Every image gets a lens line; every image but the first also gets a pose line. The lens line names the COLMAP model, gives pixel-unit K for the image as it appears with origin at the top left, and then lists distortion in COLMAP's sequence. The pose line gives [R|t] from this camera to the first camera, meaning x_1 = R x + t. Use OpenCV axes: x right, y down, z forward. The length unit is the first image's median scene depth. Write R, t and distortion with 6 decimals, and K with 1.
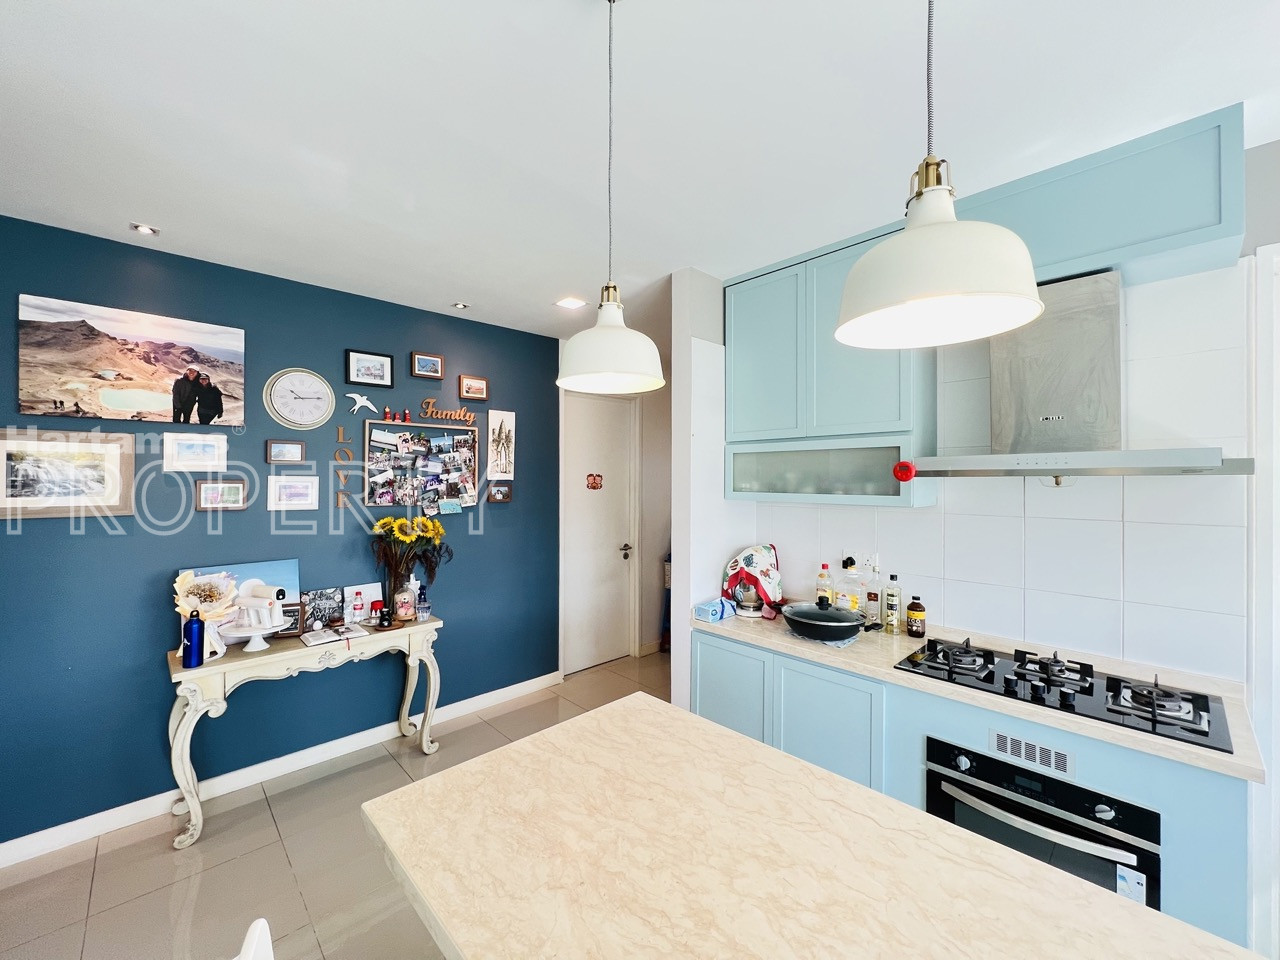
lens RADIAL K [[512.5, 0, 636.1], [0, 512.5, 478.5], [0, 0, 1]] dist [-0.001626, 0.000886]
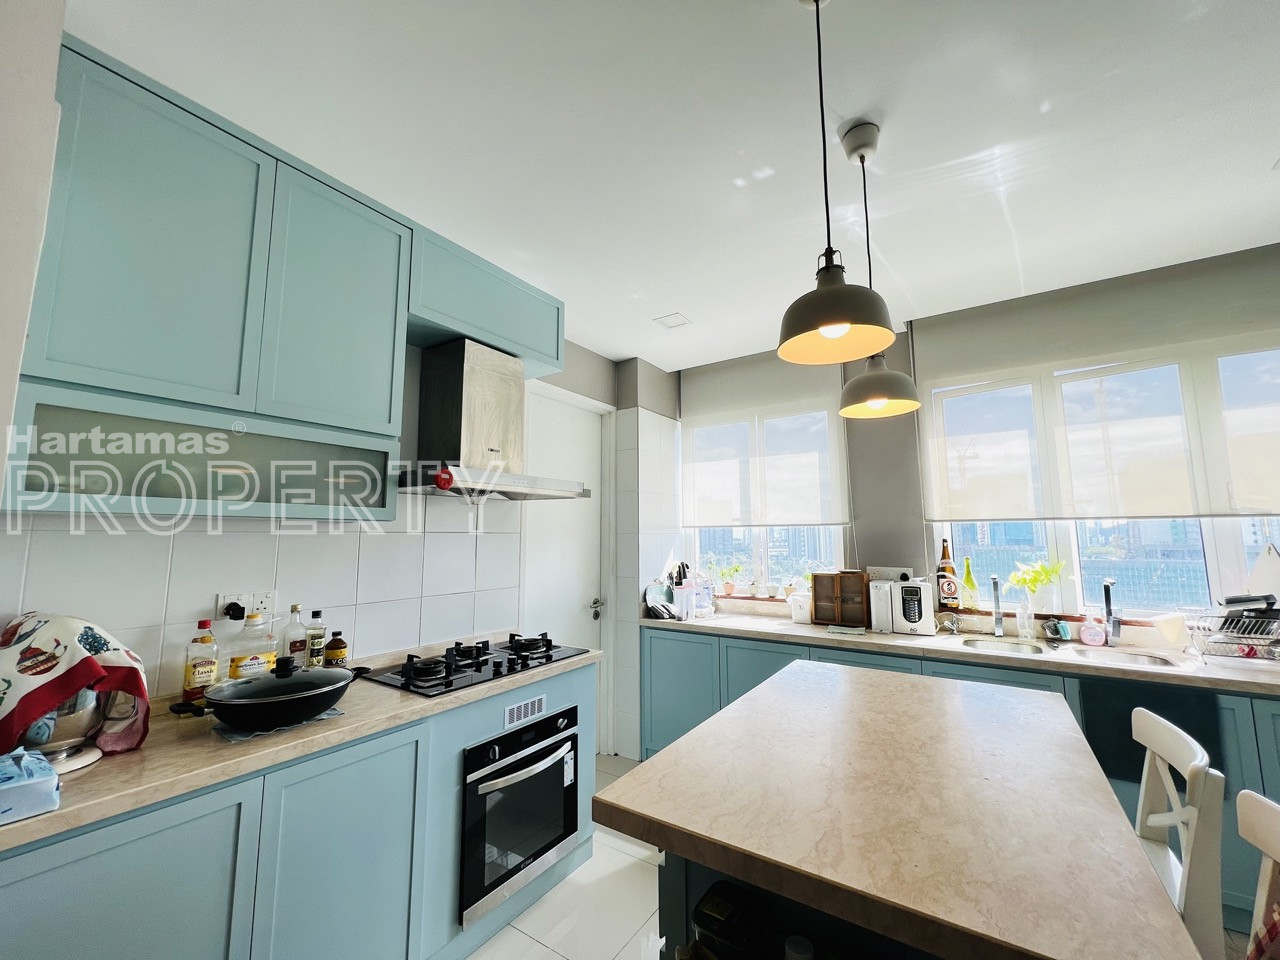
lens RADIAL K [[512.5, 0, 636.1], [0, 512.5, 478.5], [0, 0, 1]] dist [-0.001626, 0.000886]
pose [[-0.213860, 0.113495, 0.970249, -0.384570], [0.002651, 0.993292, -0.115606, 0.076659], [-0.976861, -0.022151, -0.212726, 0.681150]]
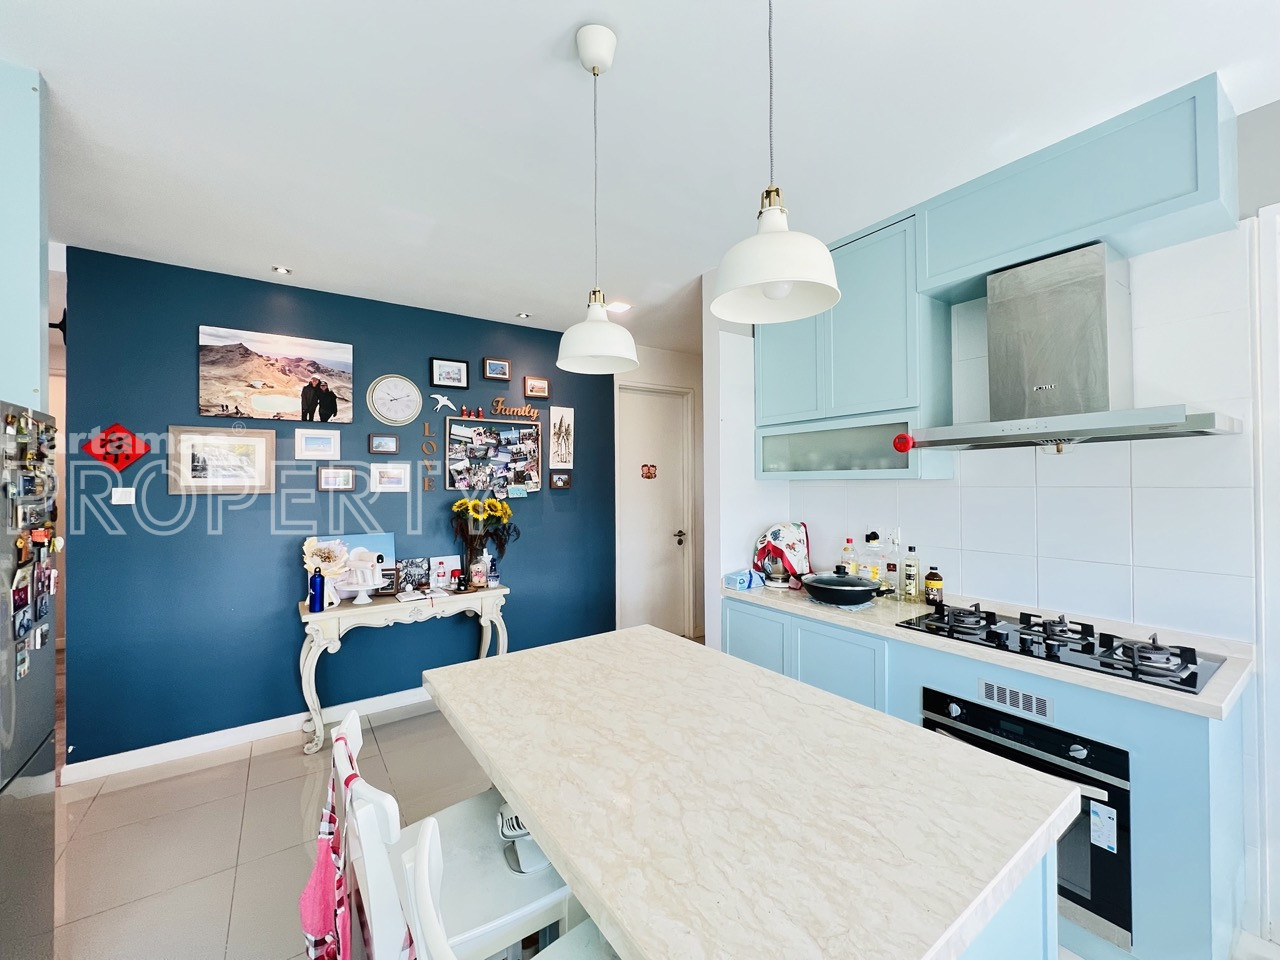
lens RADIAL K [[512.5, 0, 636.1], [0, 512.5, 478.5], [0, 0, 1]] dist [-0.001626, 0.000886]
pose [[0.987765, -0.009881, -0.155637, 0.107882], [0.008929, 0.999937, -0.006816, 0.050331], [0.155695, 0.005343, 0.987791, -0.121423]]
